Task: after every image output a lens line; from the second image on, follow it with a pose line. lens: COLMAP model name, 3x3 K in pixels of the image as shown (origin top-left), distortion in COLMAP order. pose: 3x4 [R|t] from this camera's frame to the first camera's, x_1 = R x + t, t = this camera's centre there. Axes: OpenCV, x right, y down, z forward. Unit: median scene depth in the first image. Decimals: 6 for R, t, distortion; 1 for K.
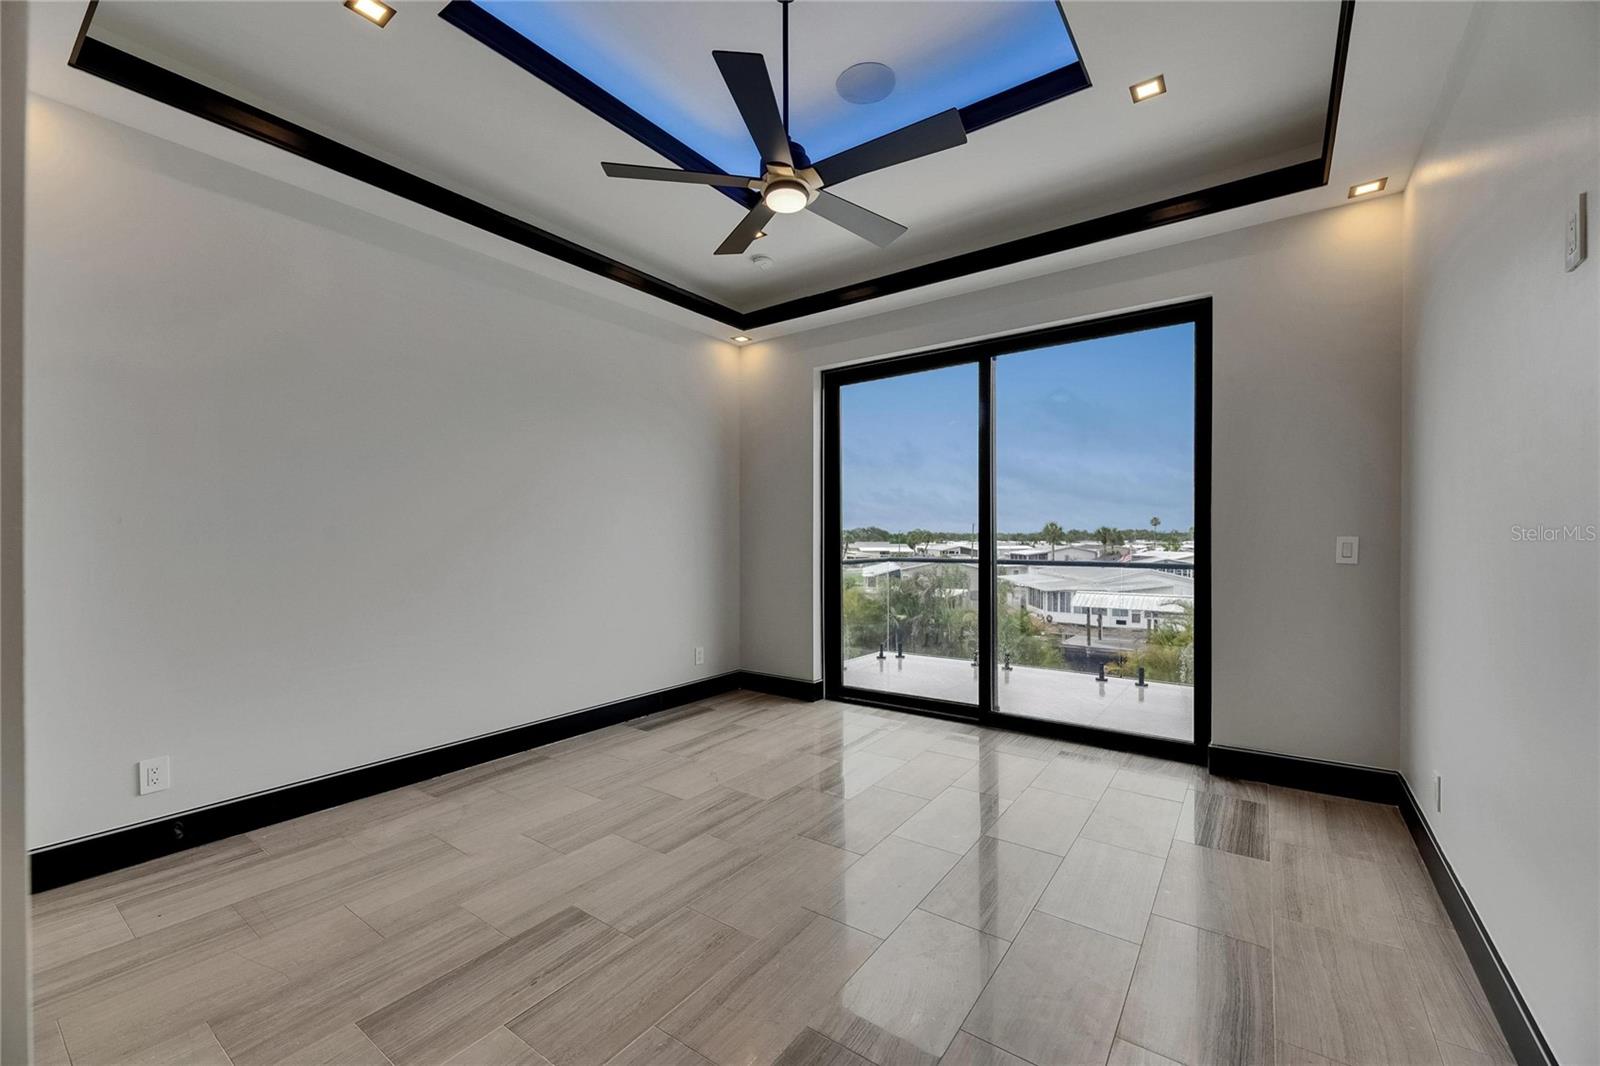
lens RADIAL K [[647.5, 0, 796.6], [0, 647.5, 537.7], [0, 0, 1]] dist [0.002566, -0.000014]
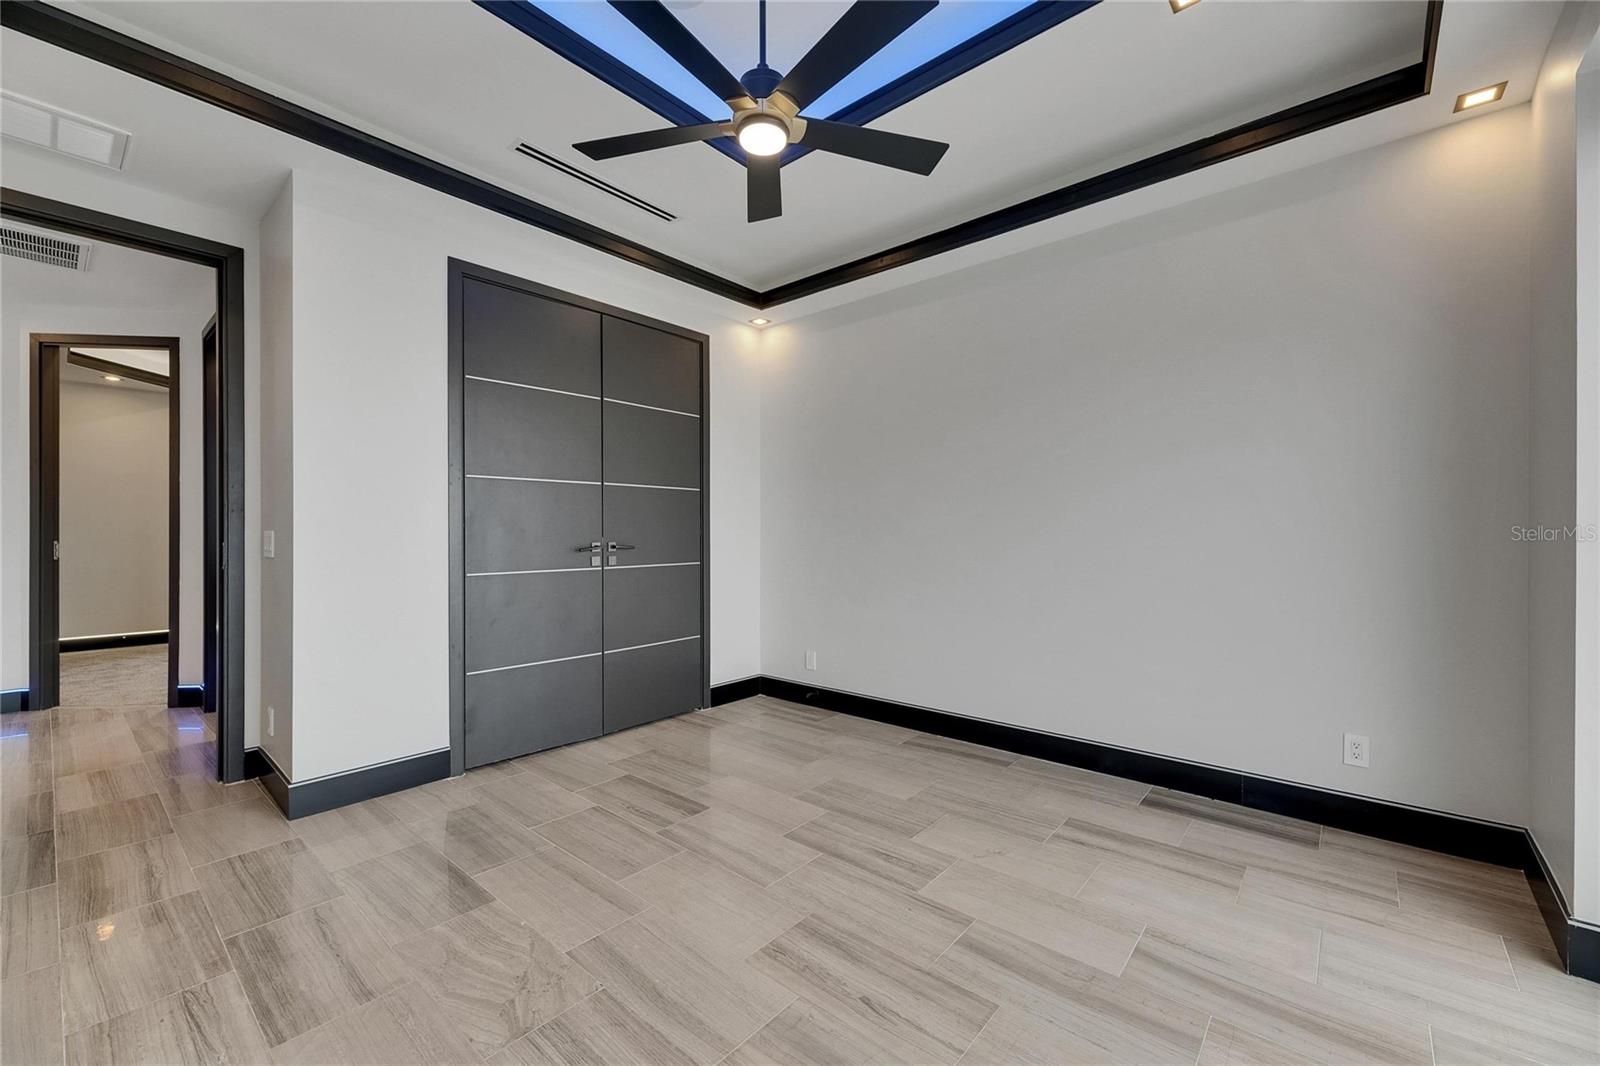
lens RADIAL K [[647.5, 0, 802.1], [0, 647.5, 534.6], [0, 0, 1]] dist [0.002566, -0.000014]
pose [[-0.088173, 0.008635, -0.996068, 0.677402], [-0.000739, 0.999962, 0.008734, -0.005046], [0.996105, 0.001507, -0.088164, 0.918442]]
